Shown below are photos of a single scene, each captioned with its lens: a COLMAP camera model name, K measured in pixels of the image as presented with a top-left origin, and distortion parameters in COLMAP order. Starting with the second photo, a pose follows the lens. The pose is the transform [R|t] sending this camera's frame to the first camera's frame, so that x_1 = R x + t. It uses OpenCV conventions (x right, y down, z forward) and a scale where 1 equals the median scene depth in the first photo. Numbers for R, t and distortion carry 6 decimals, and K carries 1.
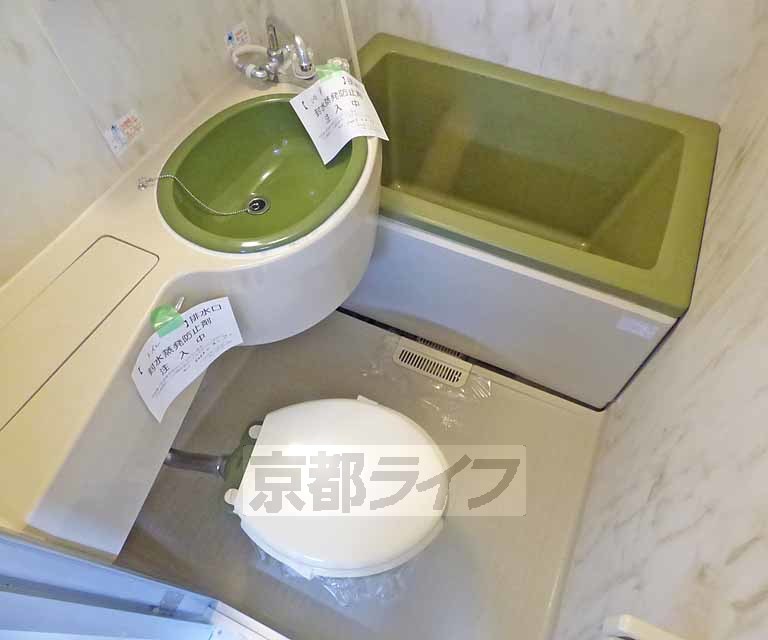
lens RADIAL K [[518.4, 0, 406.5], [0, 518.4, 318.8], [0, 0, 1]] dist [-0.006344, 0.000485]
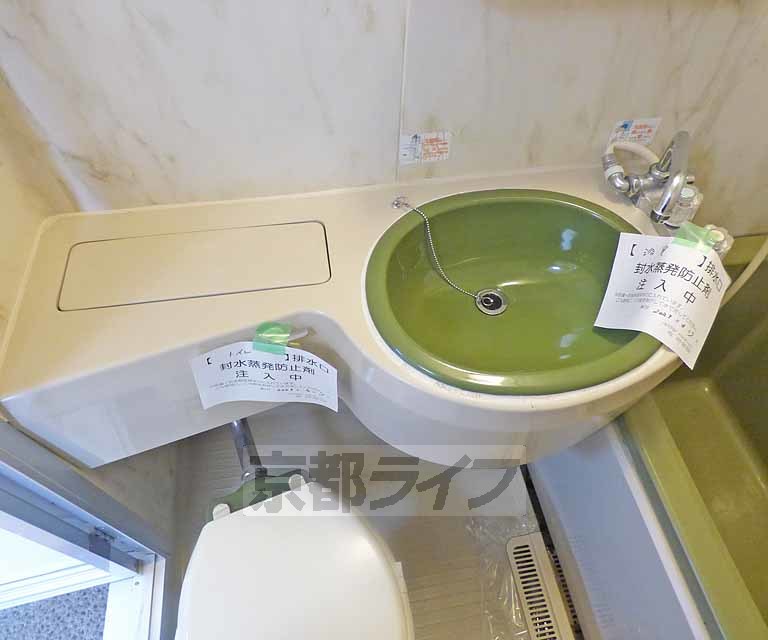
lens RADIAL K [[510.2, 0, 379.6], [0, 510.2, 320.6], [0, 0, 1]] dist [-0.014429, -0.001790]
pose [[0.554064, 0.680445, -0.479592, 0.011256], [-0.703772, 0.690581, 0.166741, -0.224507], [0.444655, 0.245138, 0.861504, 0.278173]]
